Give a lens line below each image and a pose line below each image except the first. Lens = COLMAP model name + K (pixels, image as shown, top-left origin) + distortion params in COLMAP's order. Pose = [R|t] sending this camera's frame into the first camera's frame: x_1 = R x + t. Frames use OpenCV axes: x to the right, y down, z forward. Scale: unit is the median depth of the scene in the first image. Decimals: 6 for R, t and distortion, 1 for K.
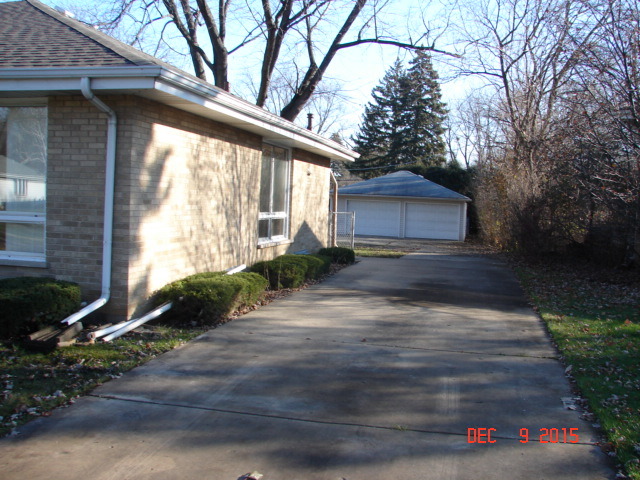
lens RADIAL K [[687.9, 0, 320.0], [0, 687.9, 240.0], [0, 0, 1]] dist [-0.233670, 0.320830]
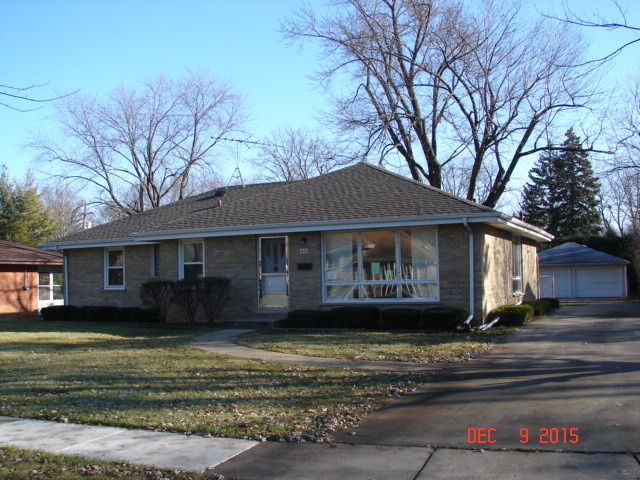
lens RADIAL K [[687.9, 0, 320.0], [0, 687.9, 240.0], [0, 0, 1]] dist [-0.233670, 0.320830]
pose [[0.975639, -0.069567, -0.208060, -0.065383], [0.045092, 0.991731, -0.120149, 0.017356], [0.214698, 0.107841, 0.970709, -0.255353]]
